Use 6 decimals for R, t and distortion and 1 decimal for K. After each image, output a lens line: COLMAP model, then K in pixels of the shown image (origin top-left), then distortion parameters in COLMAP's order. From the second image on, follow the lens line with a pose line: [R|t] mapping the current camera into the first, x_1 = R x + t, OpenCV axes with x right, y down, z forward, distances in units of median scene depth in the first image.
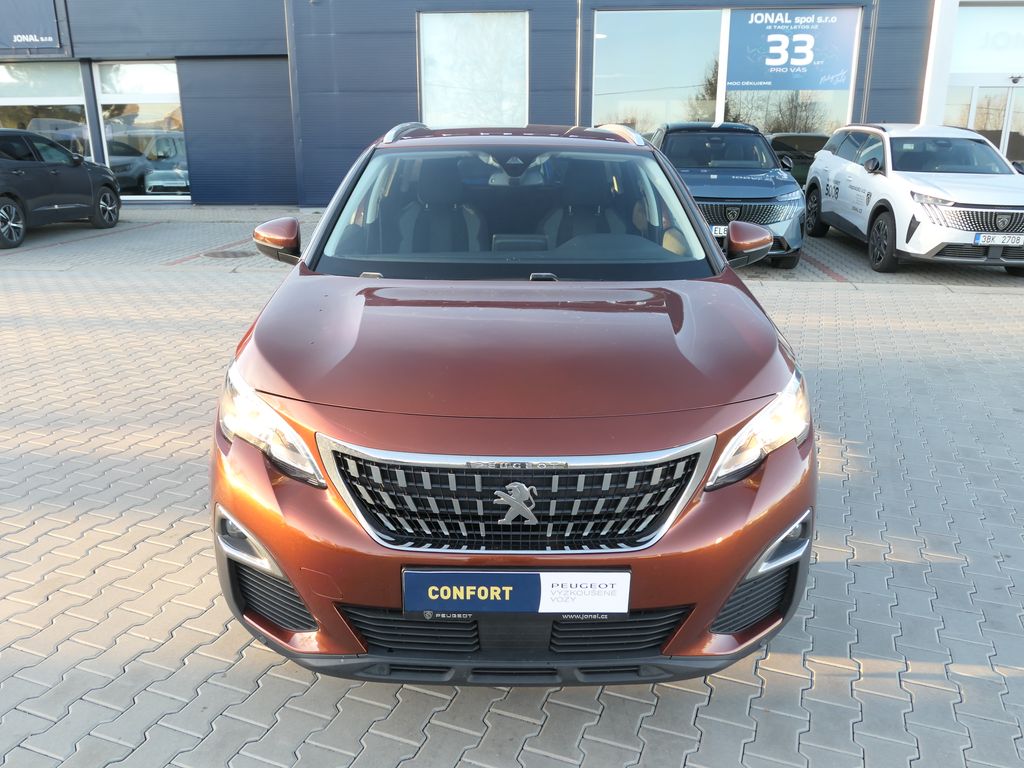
lens RADIAL K [[818.4, 0, 513.9], [0, 818.4, 385.5], [0, 0, 1]] dist [-0.012500, 0.005410]
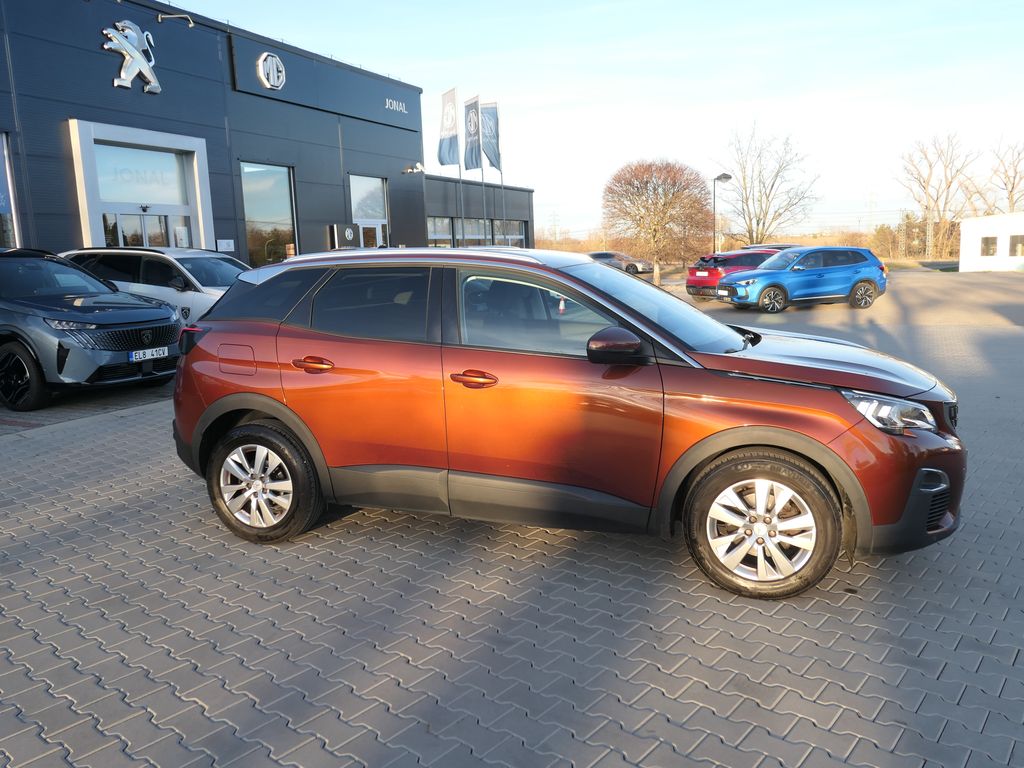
lens RADIAL K [[808.1, 0, 515.3], [0, 808.1, 381.8], [0, 0, 1]] dist [0.005746, 0.005396]
pose [[0.327208, -0.166126, 0.930235, -0.507755], [0.297936, 0.952351, 0.065277, -0.089438], [-0.896755, 0.255792, 0.361112, 0.261232]]
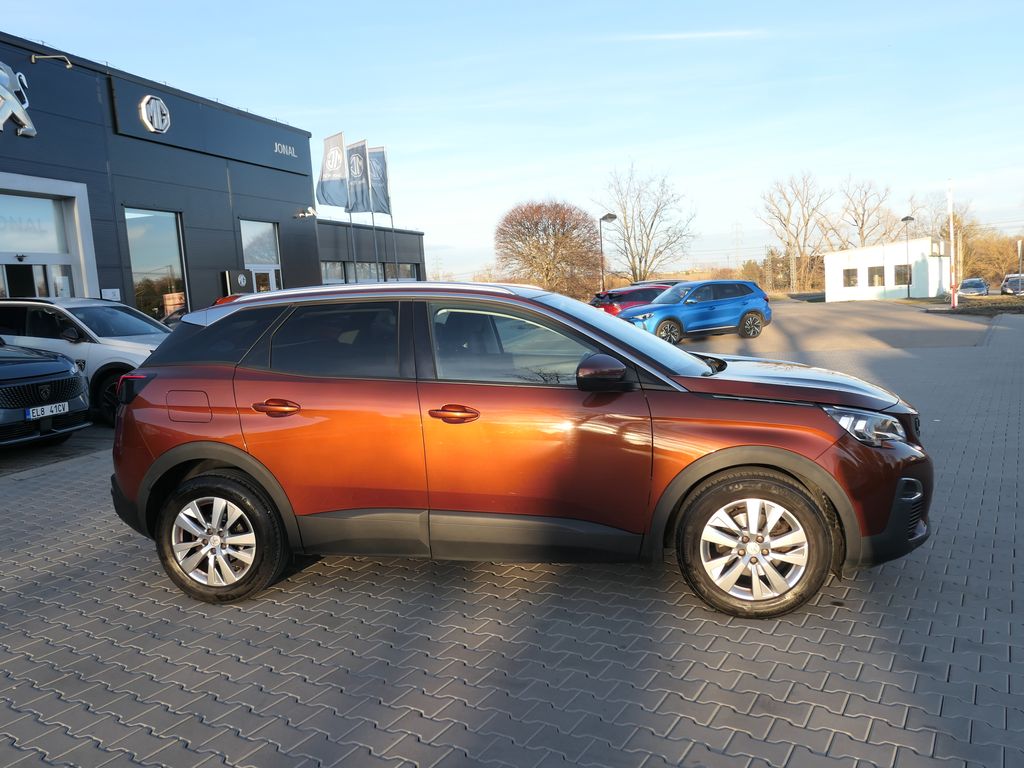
lens RADIAL K [[807.9, 0, 512.0], [0, 807.9, 384.0], [0, 0, 1]] dist [0.002948, 0.006072]
pose [[0.193368, -0.131563, 0.972265, -0.512185], [0.333222, 0.940870, 0.061042, -0.099690], [-0.922806, 0.312177, 0.225774, 0.311067]]
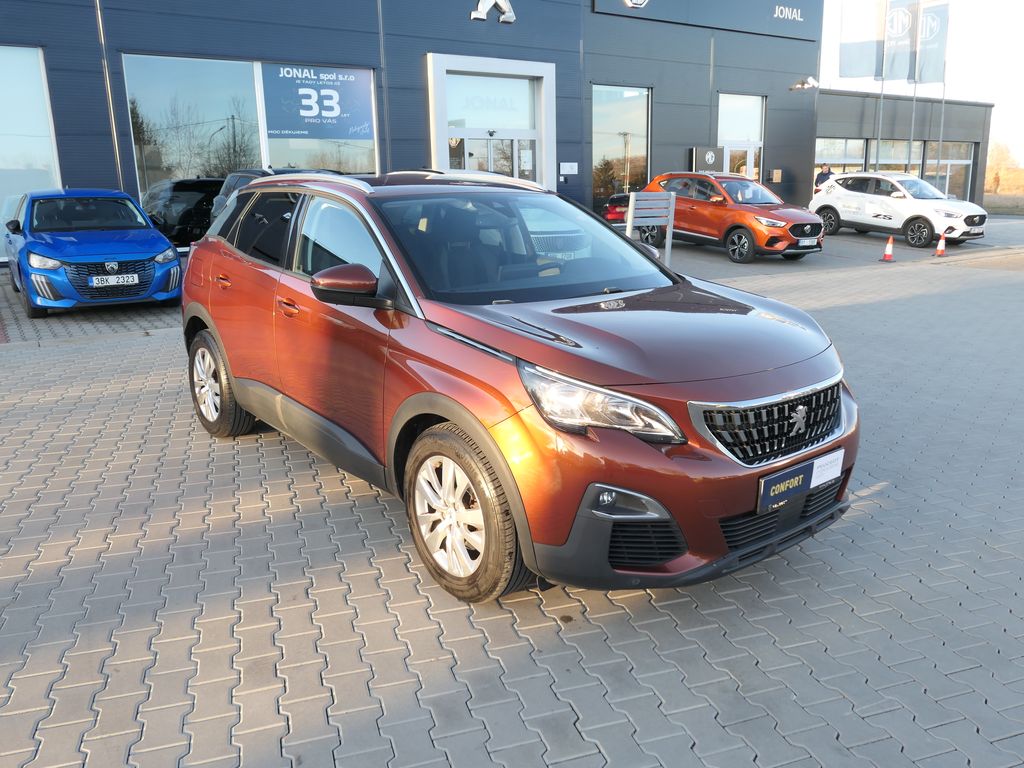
lens RADIAL K [[809.2, 0, 520.3], [0, 809.2, 385.9], [0, 0, 1]] dist [-0.006756, -0.003071]
pose [[0.776163, -0.166500, 0.608152, -0.276913], [0.194530, 0.980688, 0.020221, -0.010655], [-0.599774, 0.102609, 0.793563, 0.020803]]
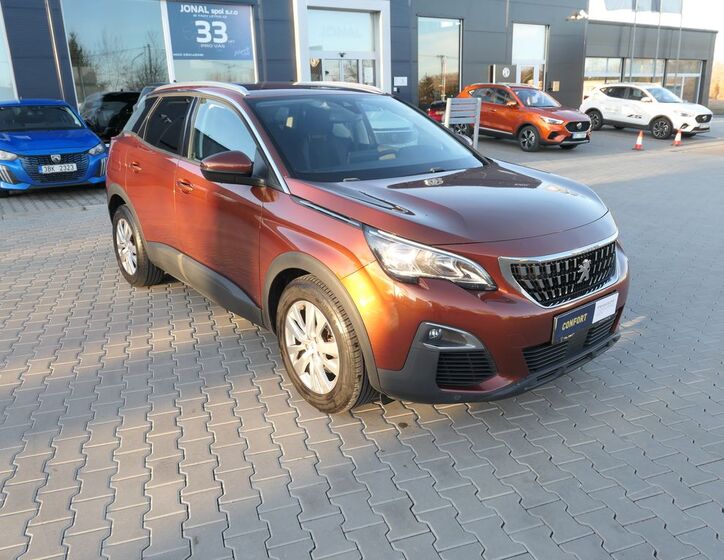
lens RADIAL K [[589.9, 0, 368.3], [0, 589.9, 281.1], [0, 0, 1]] dist [-0.006141, -0.006723]
pose [[0.771775, -0.210591, 0.600013, -0.262788], [0.203511, 0.975742, 0.080694, -0.010530], [-0.602451, 0.059831, 0.795910, 0.039273]]
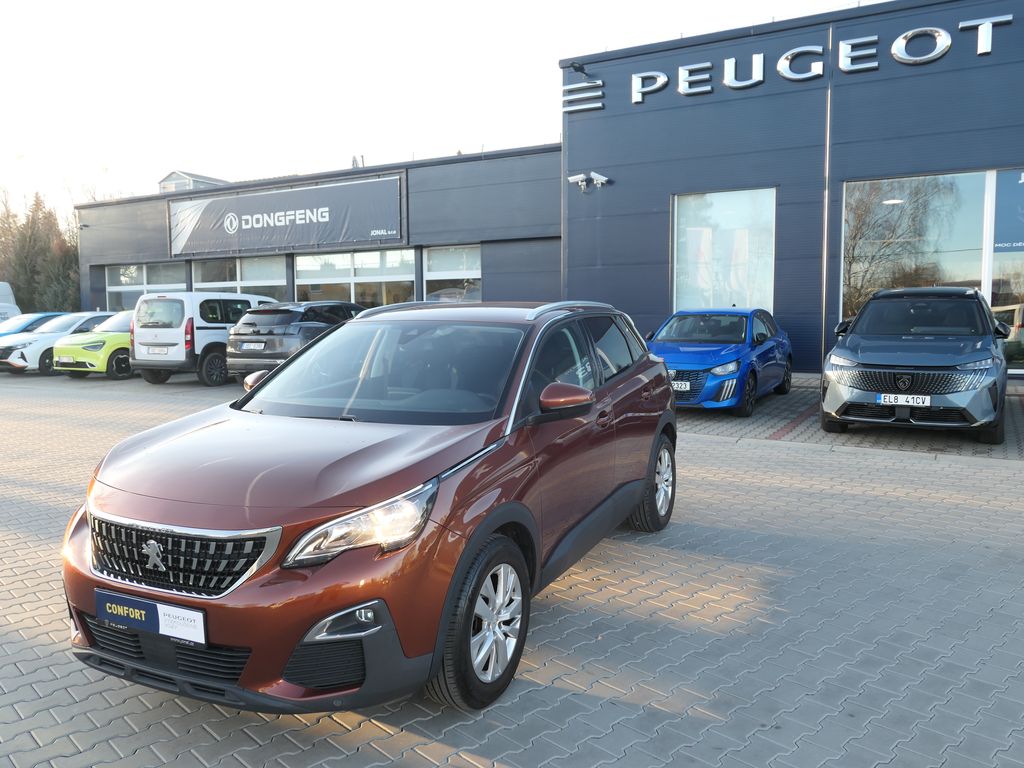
lens RADIAL K [[817.0, 0, 510.1], [0, 817.0, 386.2], [0, 0, 1]] dist [-0.013984, 0.003732]
pose [[0.903374, 0.033373, -0.427552, 0.259848], [-0.113937, 0.979816, -0.164256, 0.002212], [0.413441, 0.197098, 0.888943, -0.027852]]
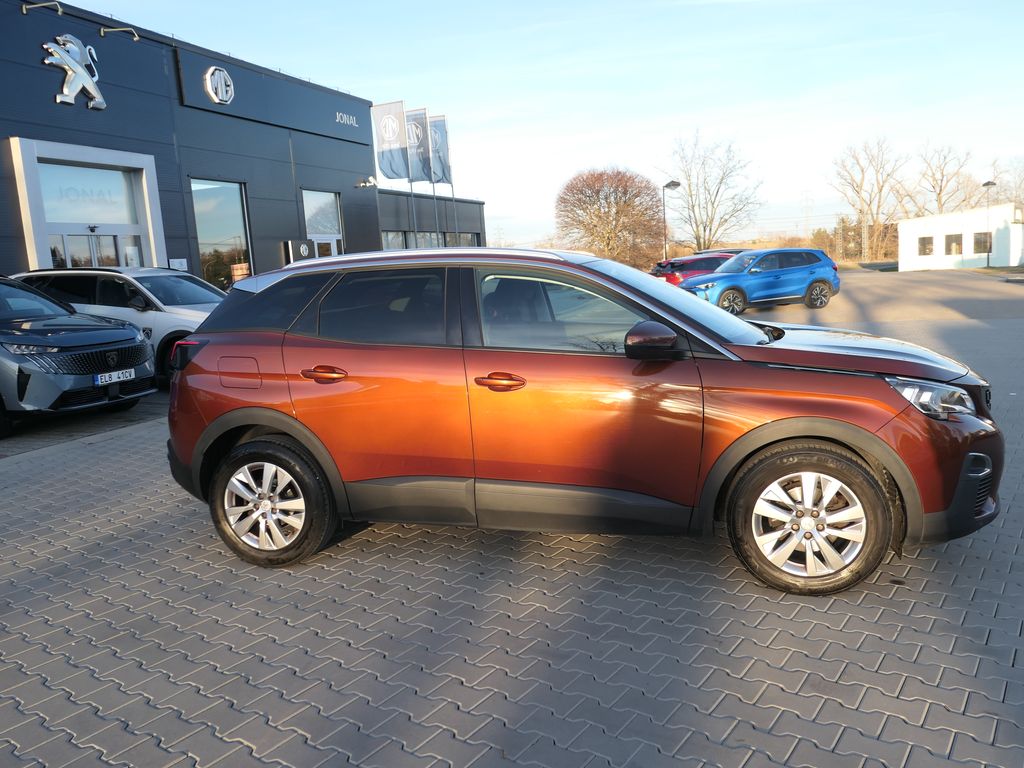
lens RADIAL K [[808.1, 0, 518.5], [0, 808.1, 382.1], [0, 0, 1]] dist [0.000961, 0.007471]
pose [[0.259558, -0.162939, 0.951883, -0.503098], [0.331561, 0.940786, 0.070630, -0.095403], [-0.907026, 0.297274, 0.298213, 0.306622]]
